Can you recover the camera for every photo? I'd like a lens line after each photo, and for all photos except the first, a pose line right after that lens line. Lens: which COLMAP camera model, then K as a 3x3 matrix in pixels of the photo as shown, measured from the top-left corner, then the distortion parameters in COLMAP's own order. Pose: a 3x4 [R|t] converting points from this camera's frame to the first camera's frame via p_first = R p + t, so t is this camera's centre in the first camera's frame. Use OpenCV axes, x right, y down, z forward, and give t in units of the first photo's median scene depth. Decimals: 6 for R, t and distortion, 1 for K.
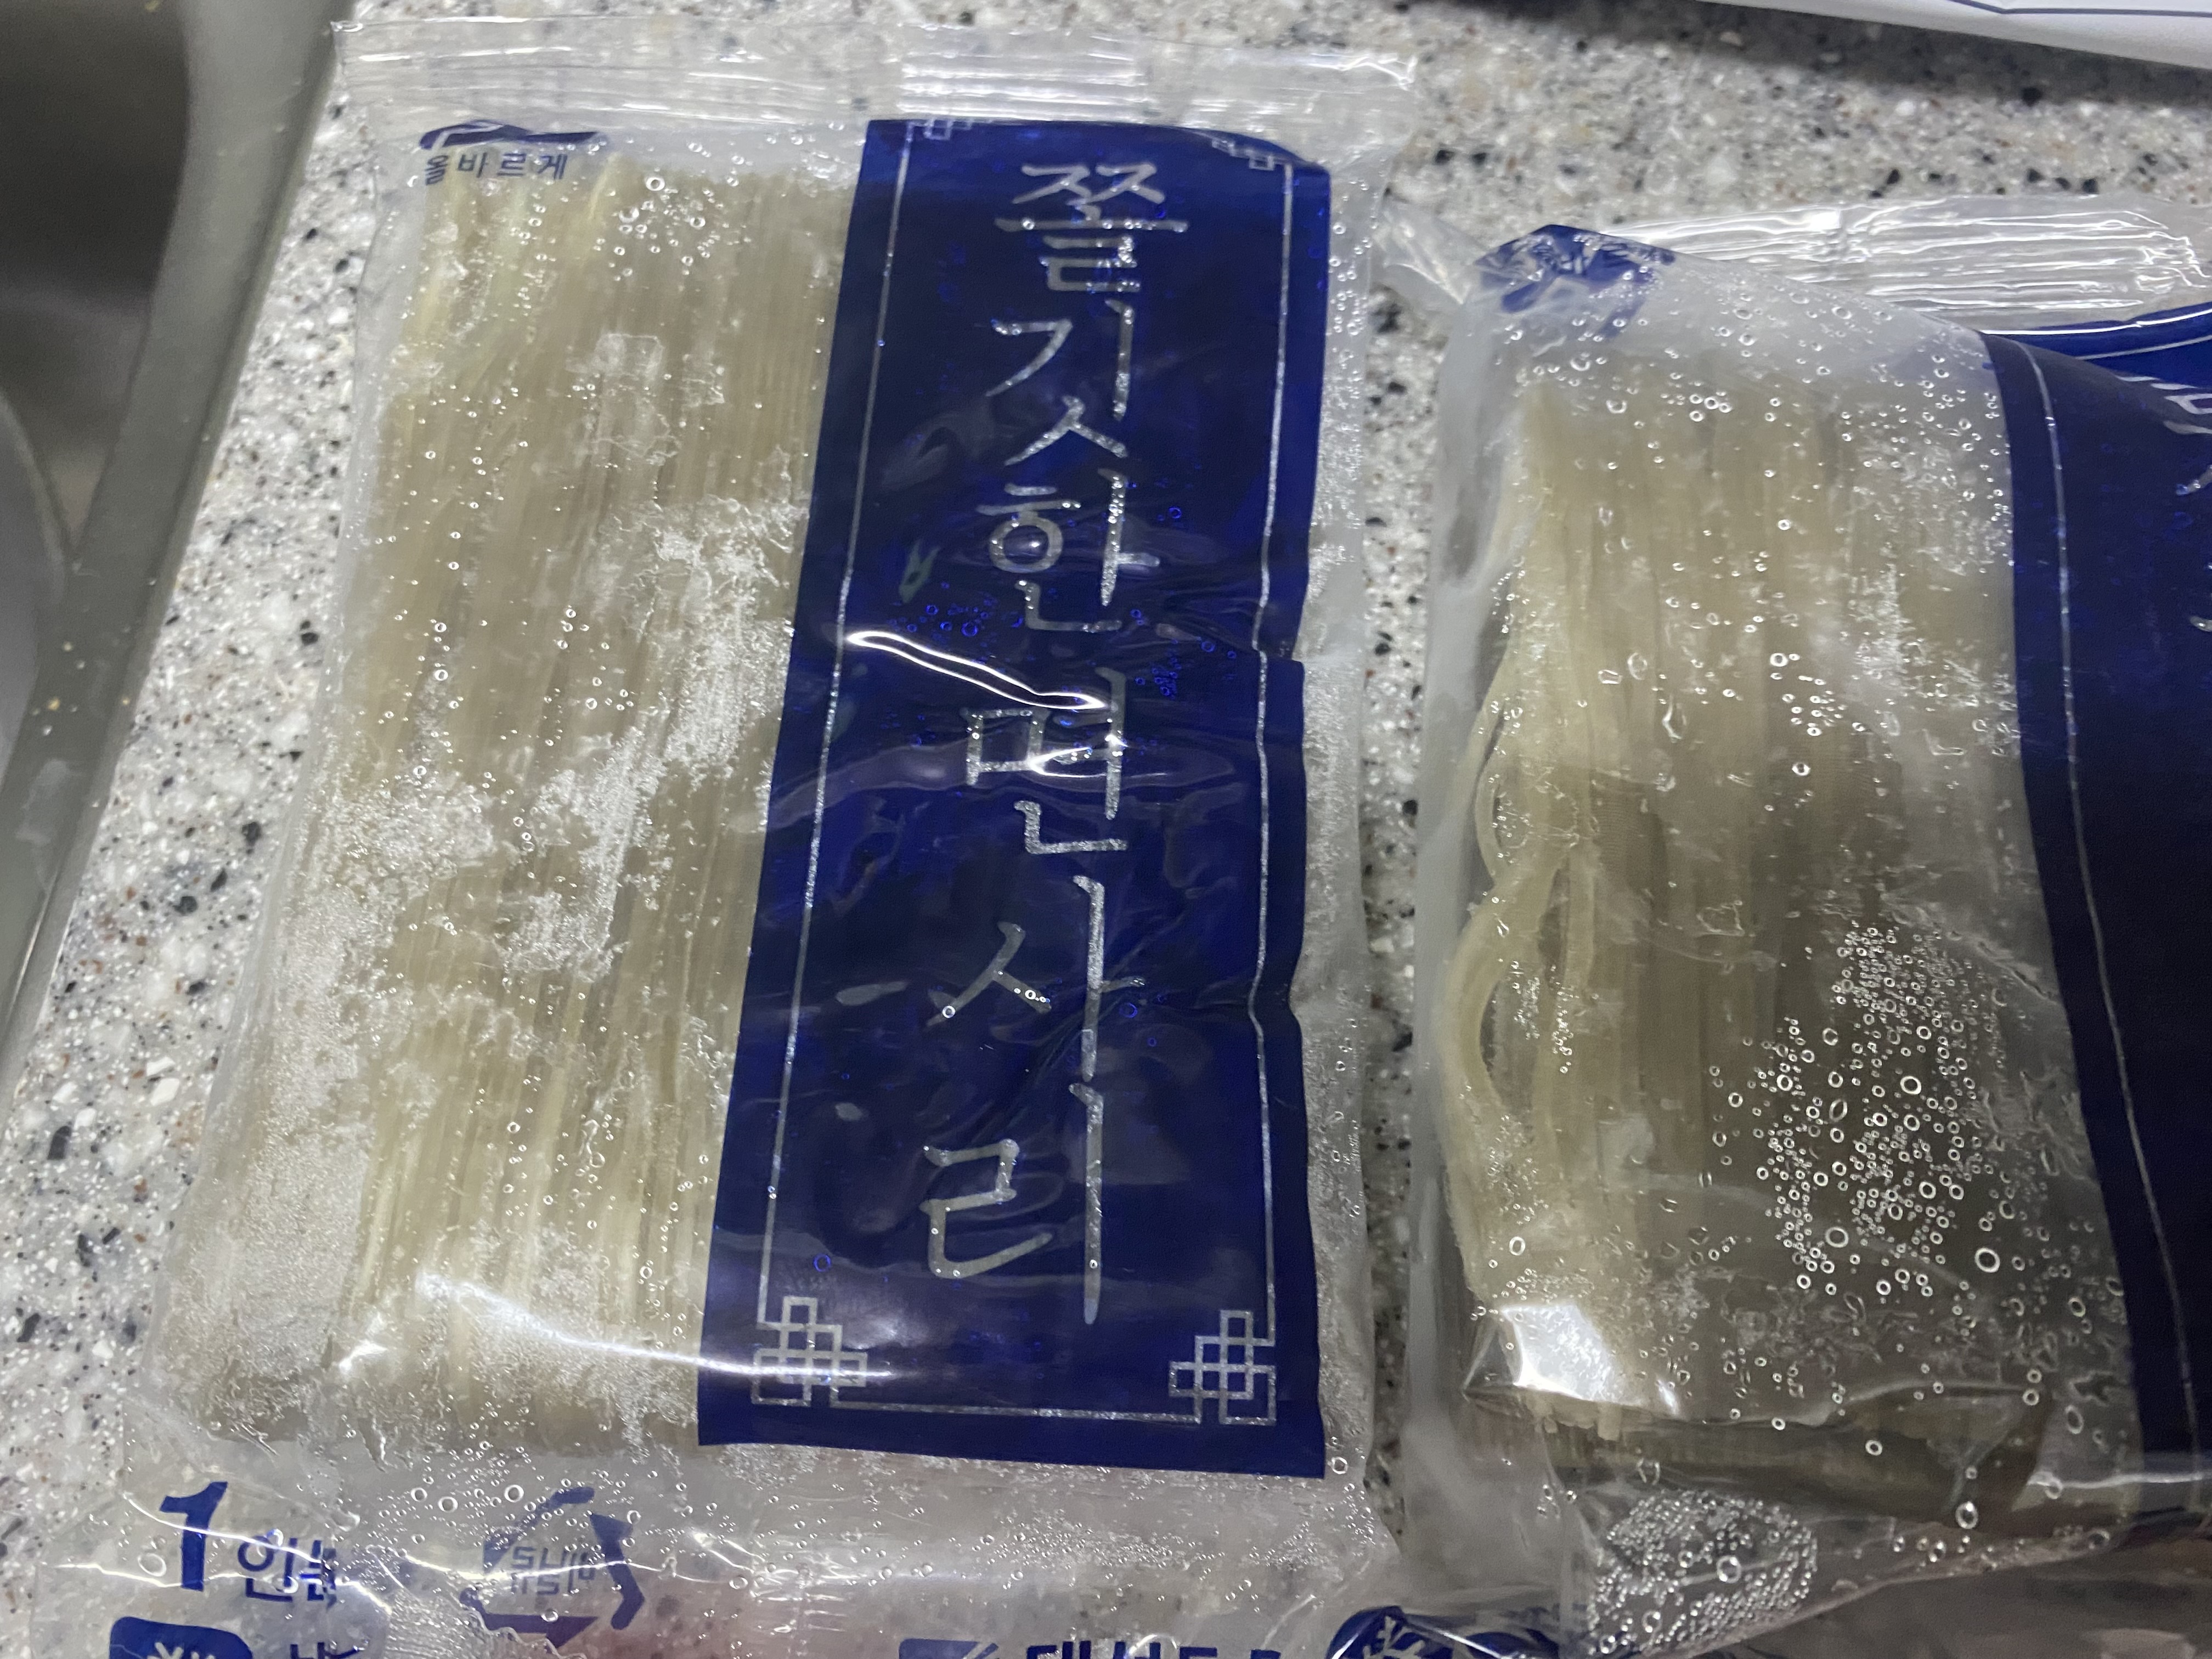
lens RADIAL K [[1679.8, 0, 1106.0], [0, 1679.8, 829.5], [0, 0, 1]] dist [0.016730, 0.011879]
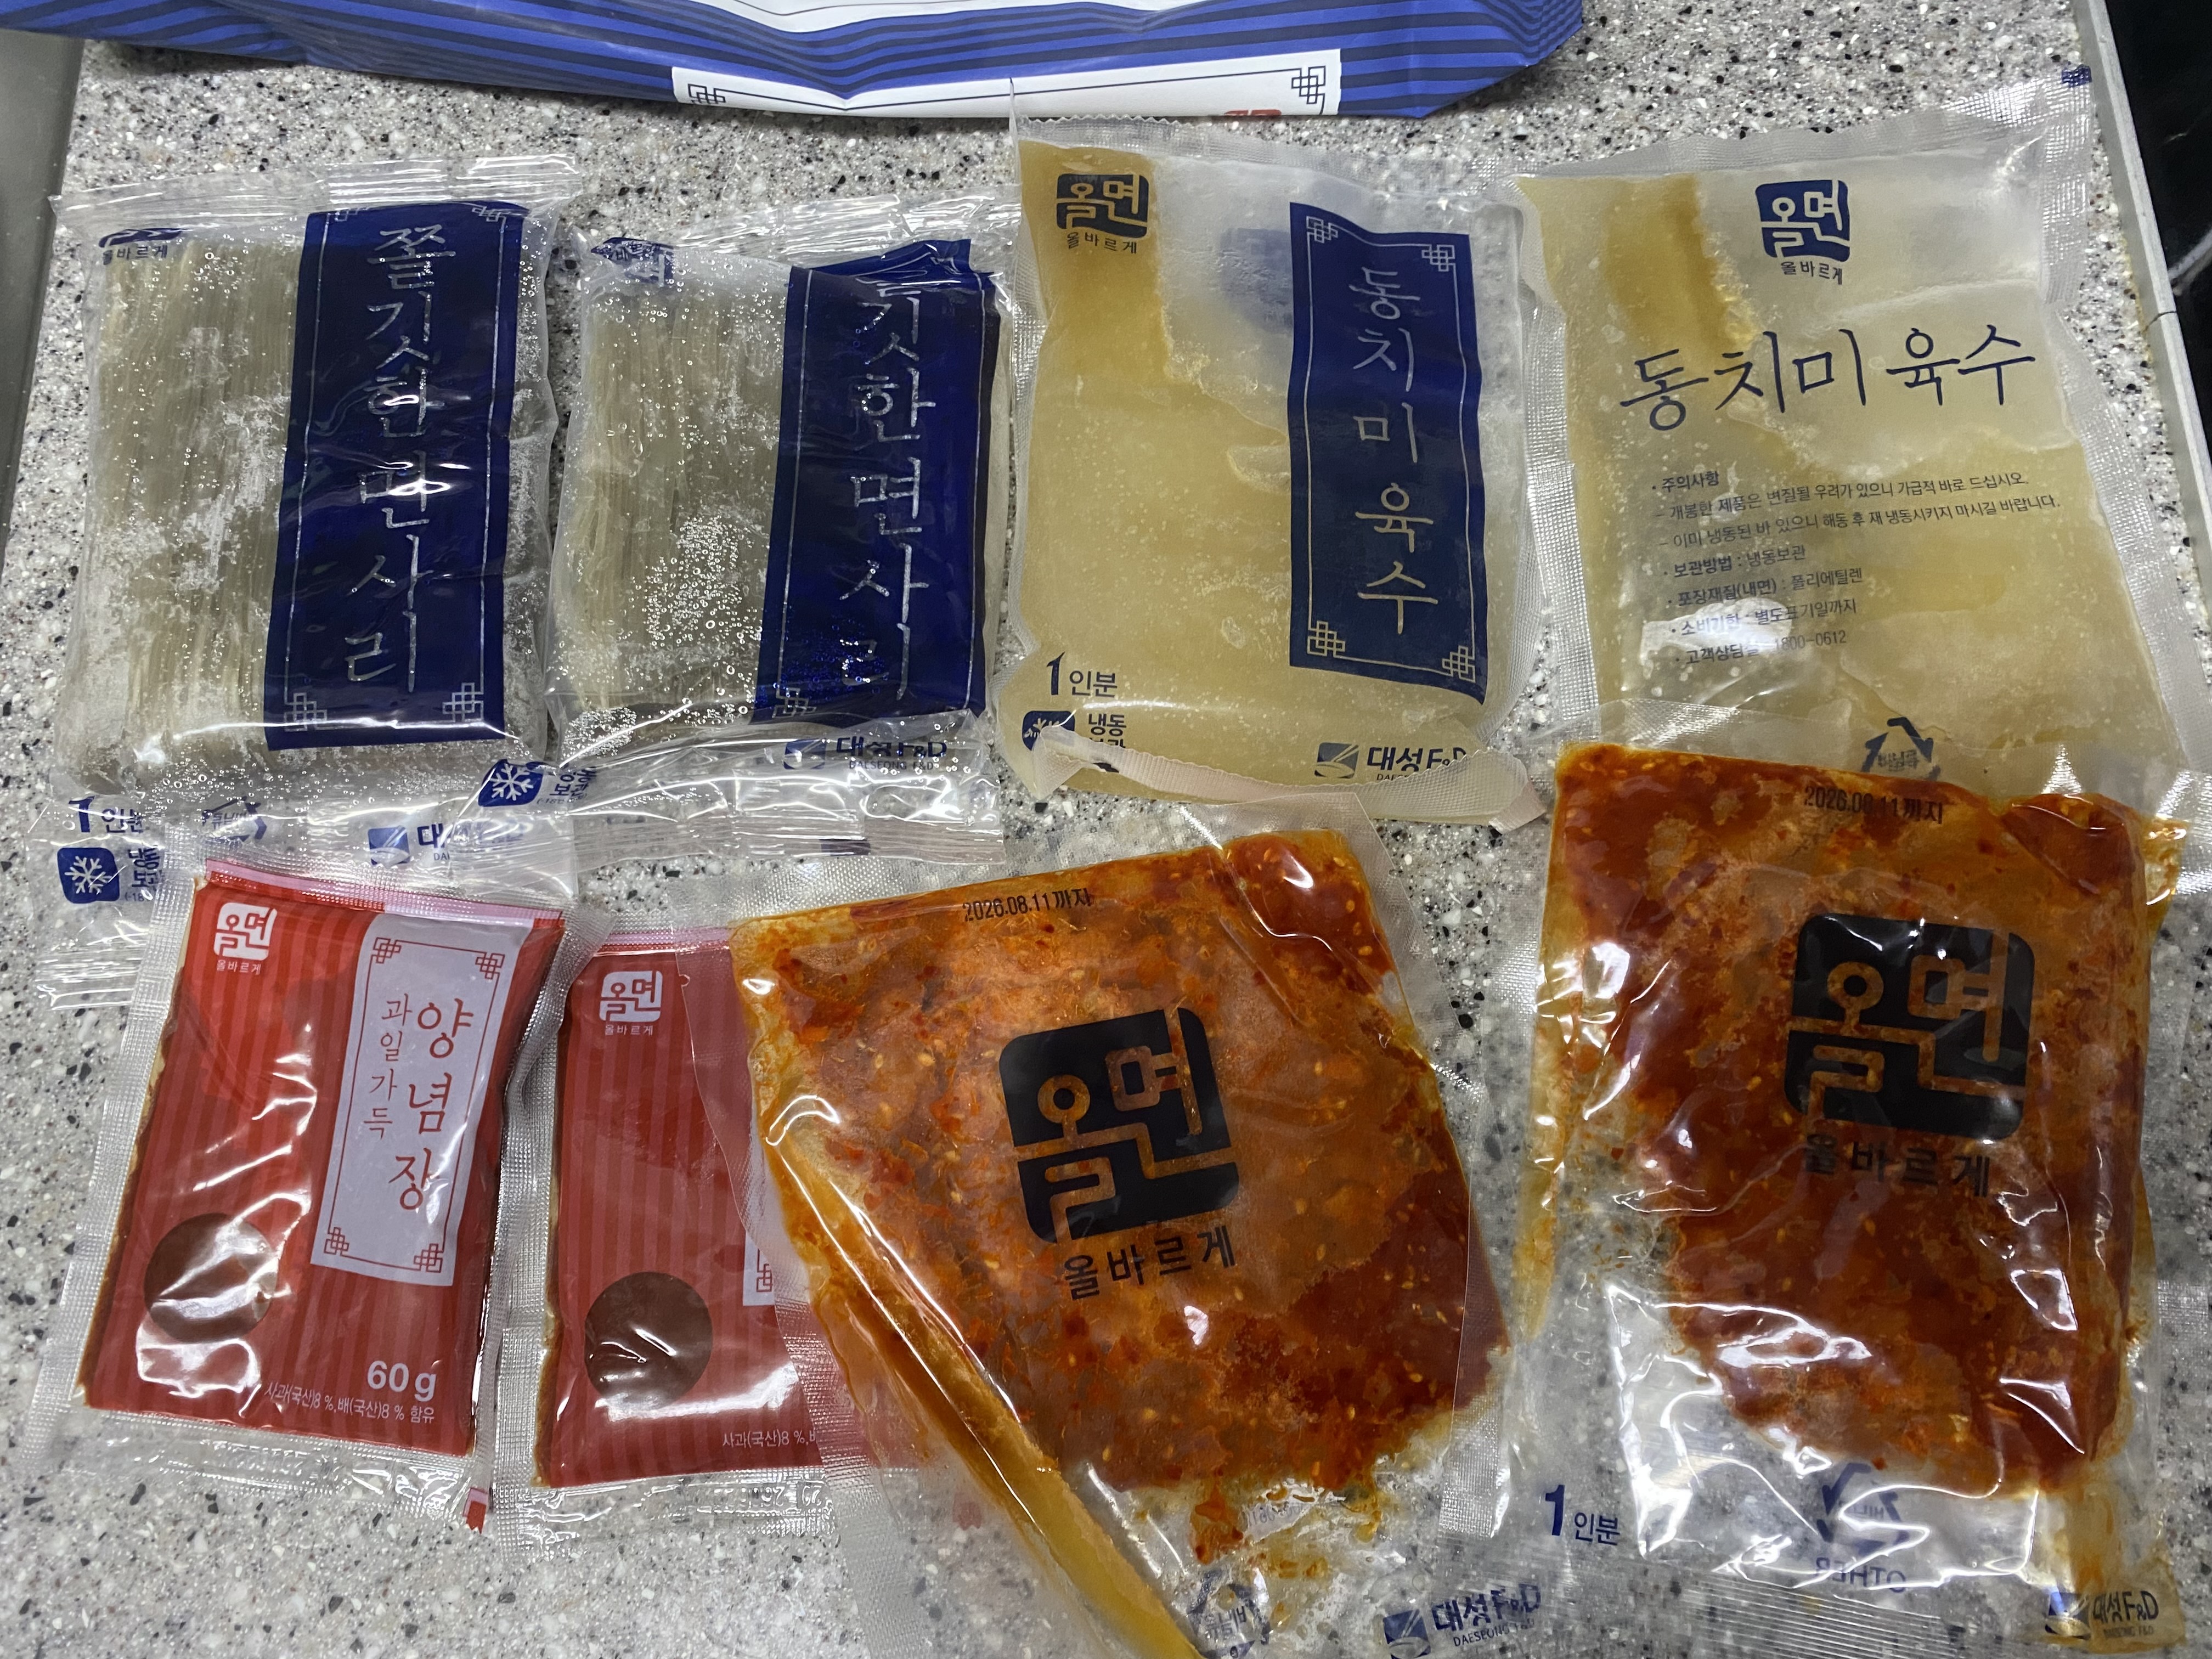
lens RADIAL K [[1676.6, 0, 1026.8], [0, 1676.6, 799.0], [0, 0, 1]] dist [0.034398, 0.086111]
pose [[0.993757, -0.111565, -0.000915, 0.763282], [0.111434, 0.992126, 0.057178, 0.335802], [-0.005471, -0.056923, 0.998364, -1.368884]]
